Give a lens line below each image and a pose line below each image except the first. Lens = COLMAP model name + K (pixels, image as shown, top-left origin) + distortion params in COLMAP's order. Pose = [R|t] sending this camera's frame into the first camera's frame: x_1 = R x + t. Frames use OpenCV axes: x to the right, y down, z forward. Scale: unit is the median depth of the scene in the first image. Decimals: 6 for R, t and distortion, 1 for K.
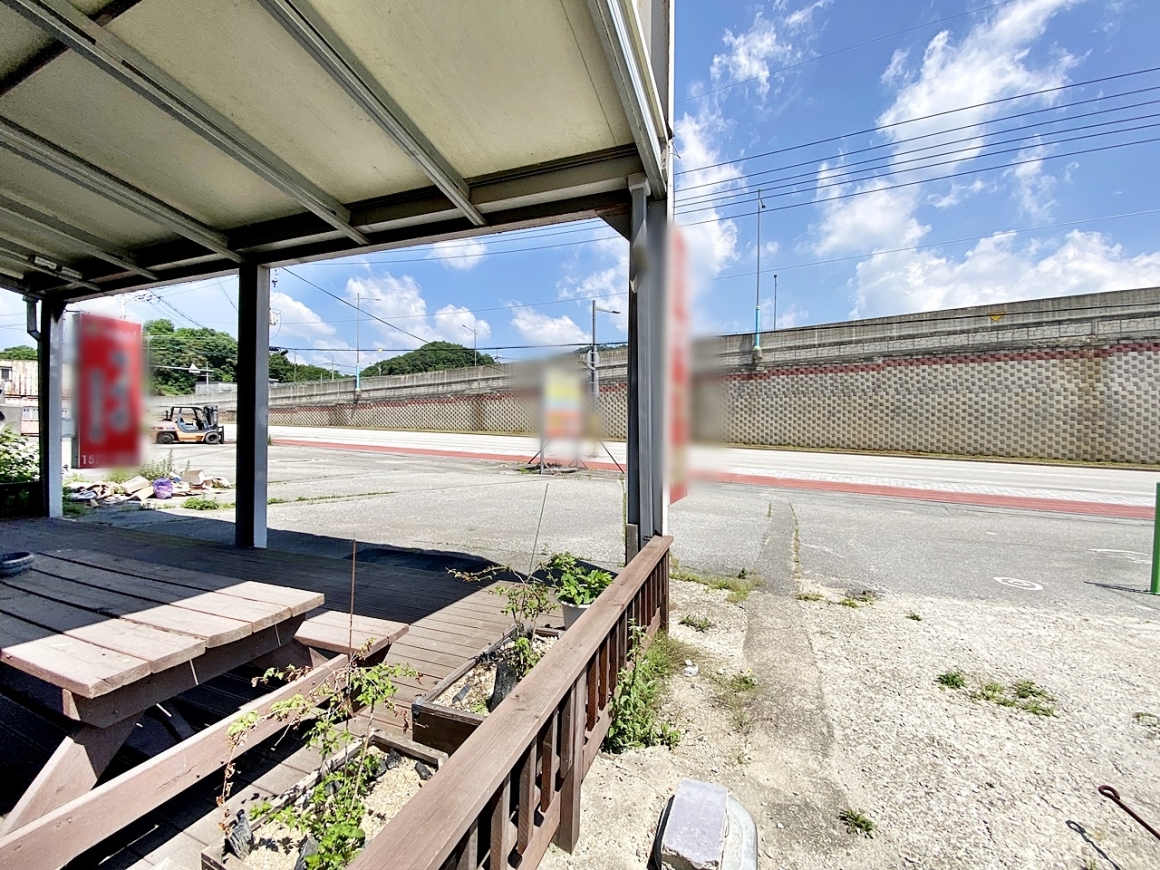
lens RADIAL K [[470.1, 0, 576.6], [0, 470.1, 441.9], [0, 0, 1]] dist [0.007423, -0.014365]
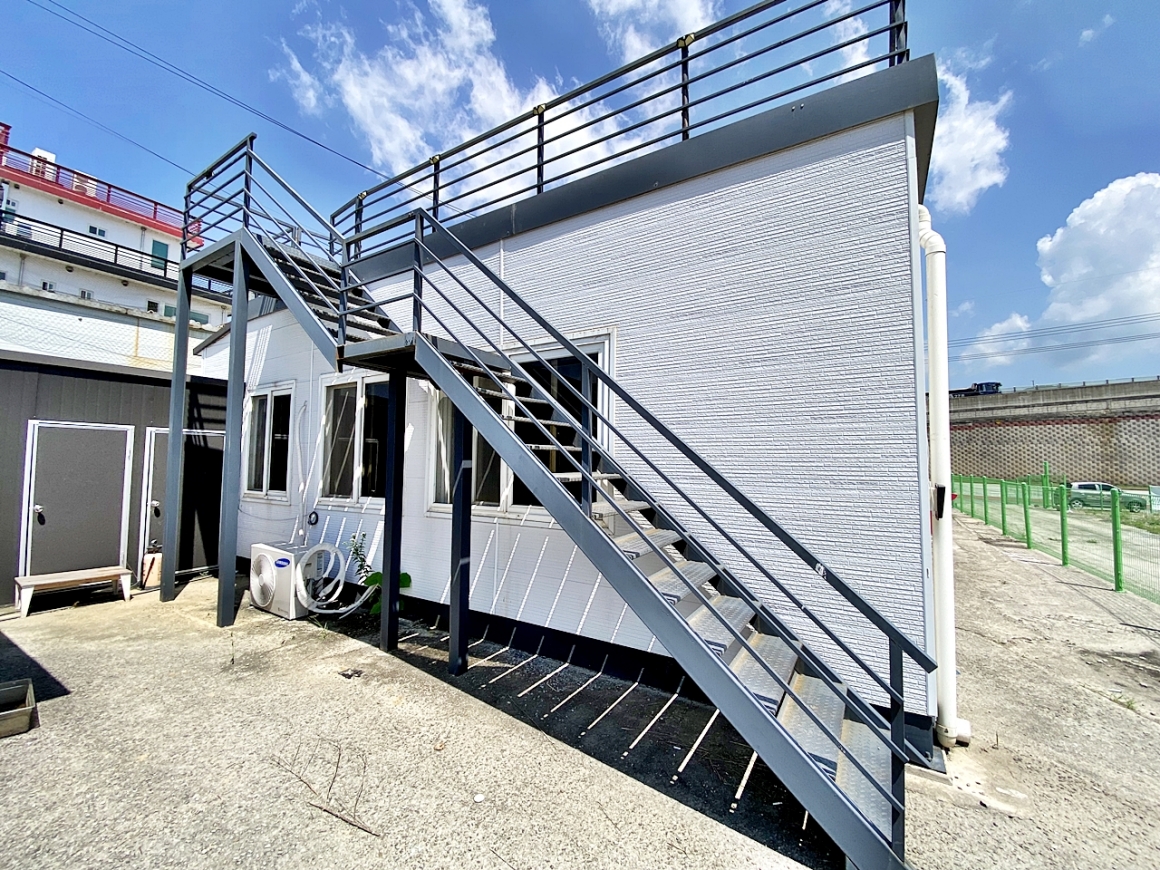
lens RADIAL K [[470.1, 0, 576.0], [0, 470.1, 438.2], [0, 0, 1]] dist [0.007423, -0.014365]
pose [[0.976117, 0.004143, -0.217204, -0.364542], [-0.027687, 0.994038, -0.105465, 0.094094], [0.215472, 0.108960, 0.970412, -0.955356]]
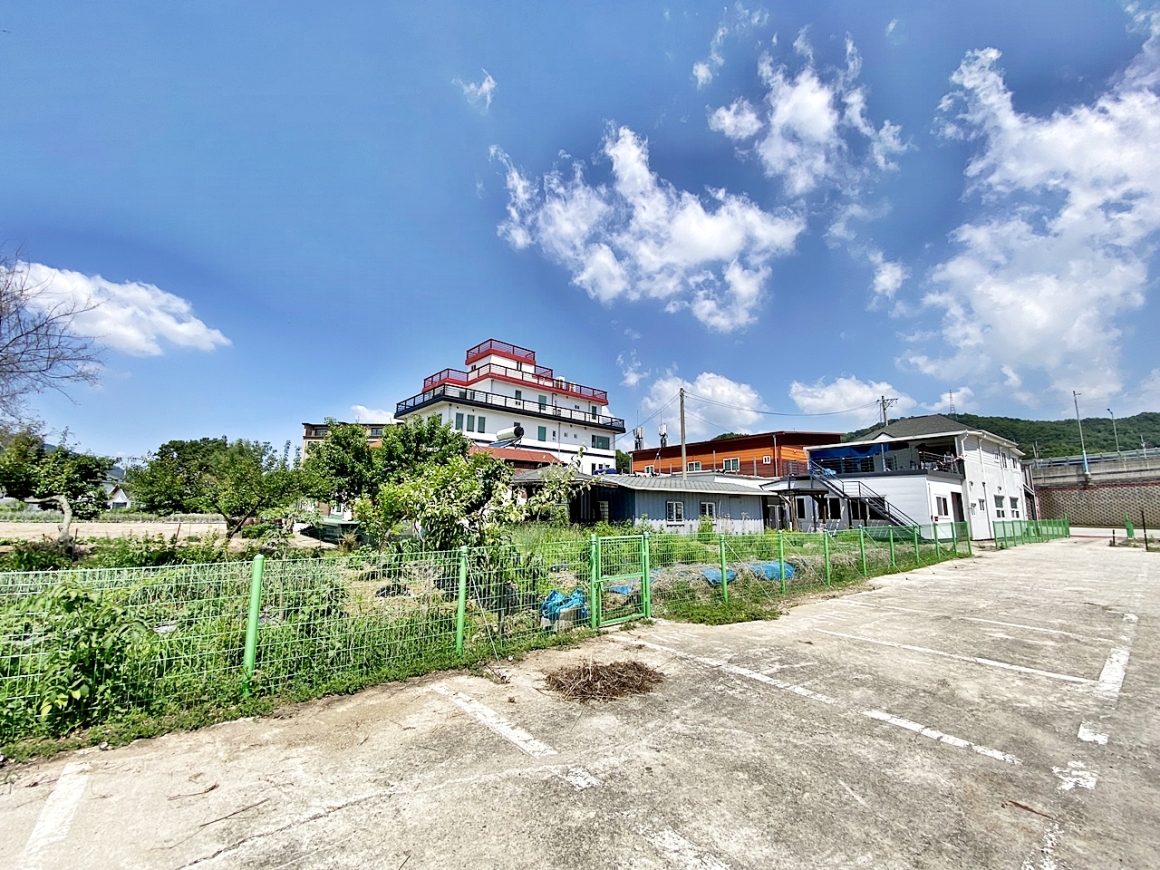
lens RADIAL K [[470.1, 0, 579.1], [0, 470.1, 438.0], [0, 0, 1]] dist [0.007423, -0.014365]
pose [[0.837465, -0.069629, -0.542037, -0.383665], [-0.047968, 0.978656, -0.199830, 0.168213], [0.544381, 0.193351, 0.816250, -2.125666]]
